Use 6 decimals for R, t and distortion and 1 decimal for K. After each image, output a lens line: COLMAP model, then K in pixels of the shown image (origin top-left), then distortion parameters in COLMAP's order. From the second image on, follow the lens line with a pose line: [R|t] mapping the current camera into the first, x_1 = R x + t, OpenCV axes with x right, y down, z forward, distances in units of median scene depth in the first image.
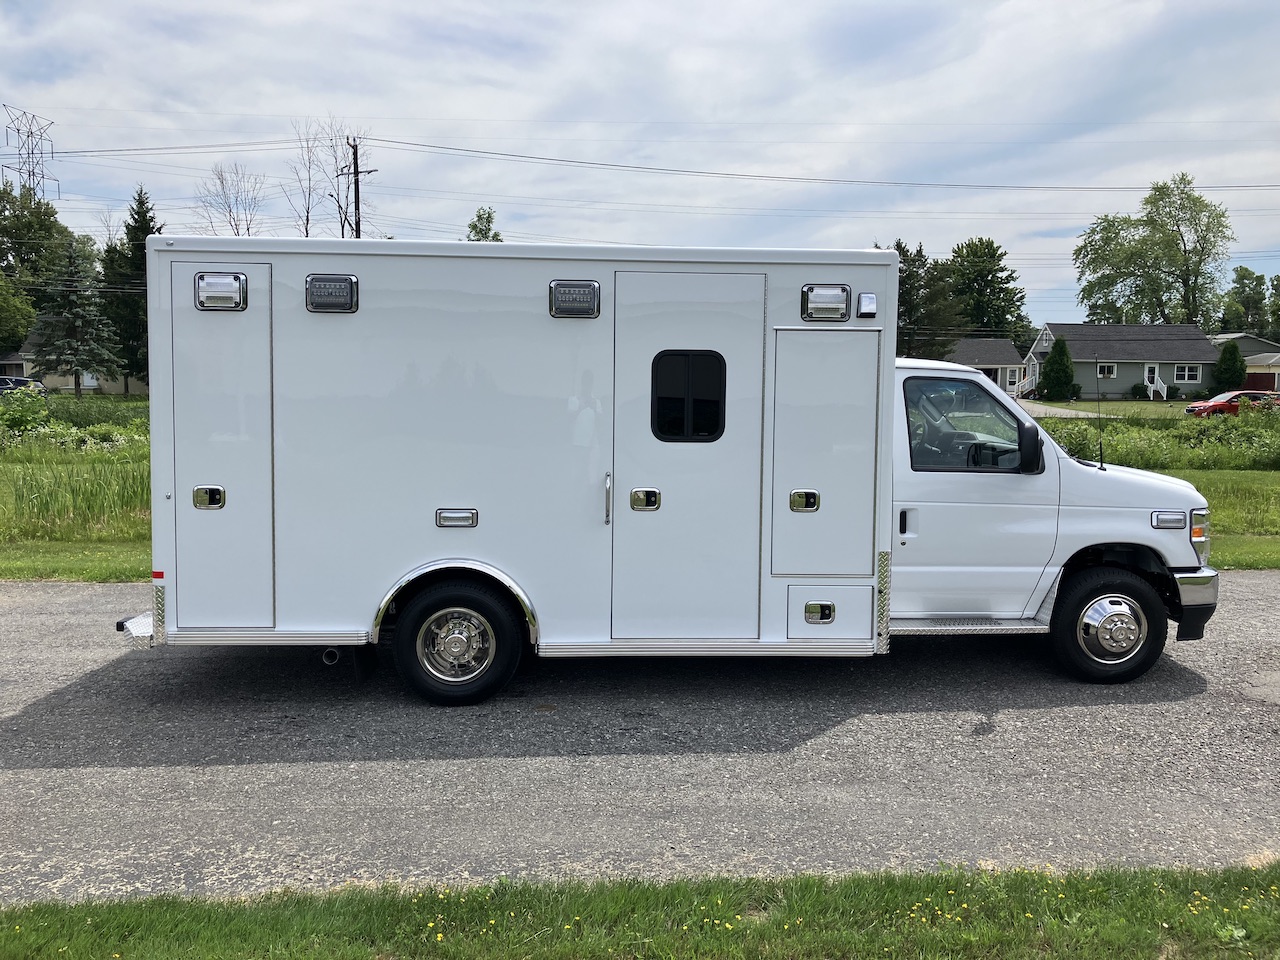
lens RADIAL K [[1042.1, 0, 654.7], [0, 1042.1, 469.2], [0, 0, 1]] dist [0.015584, -0.004599]
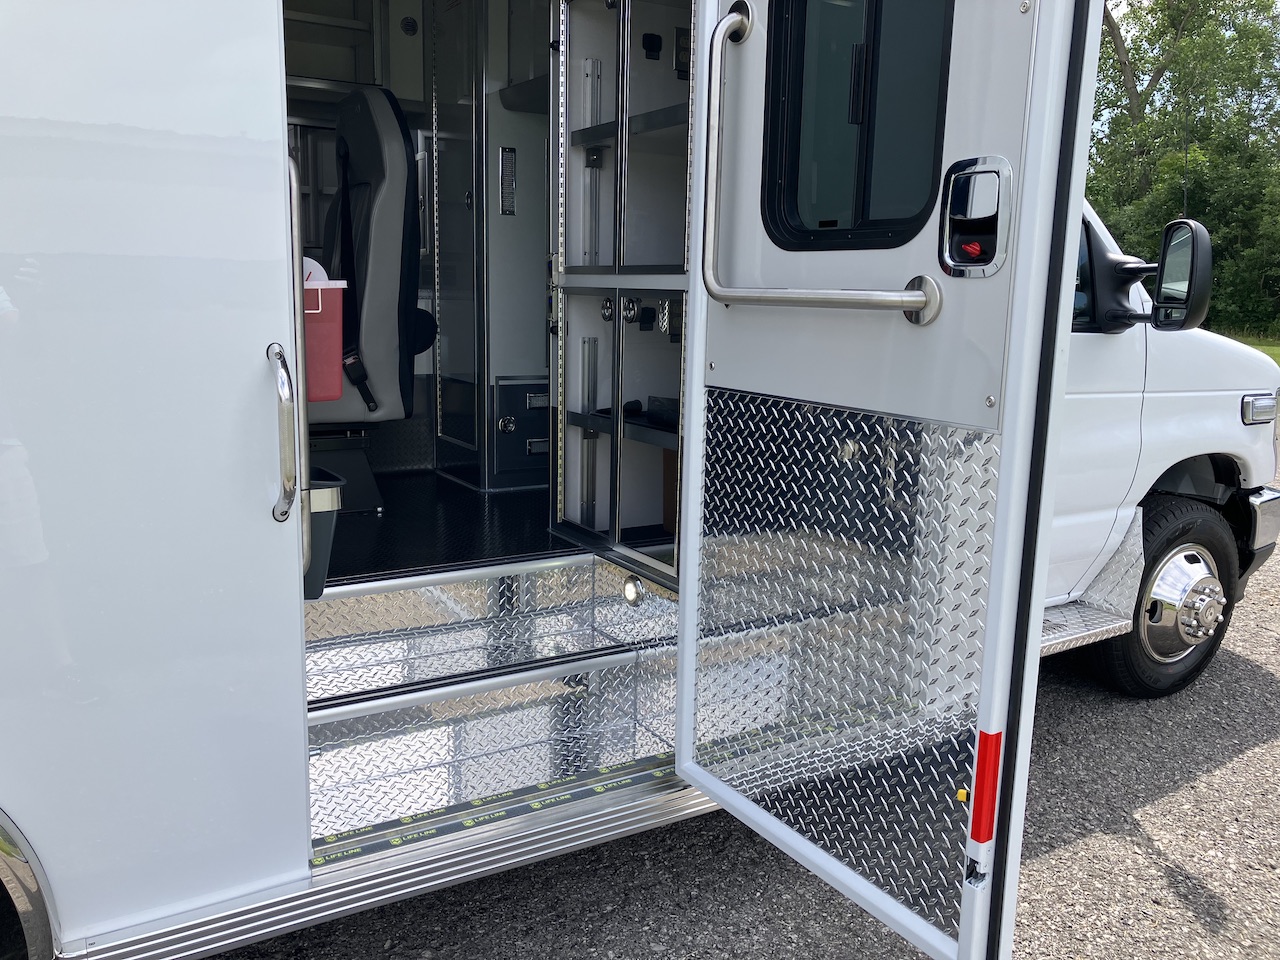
lens RADIAL K [[1048.2, 0, 641.7], [0, 1048.2, 464.7], [0, 0, 1]] dist [0.039806, -0.038974]
pose [[0.887255, -0.070033, 0.455932, -0.091540], [0.017706, 0.992850, 0.118050, 0.003742], [-0.460940, -0.096668, 0.882151, 0.684723]]
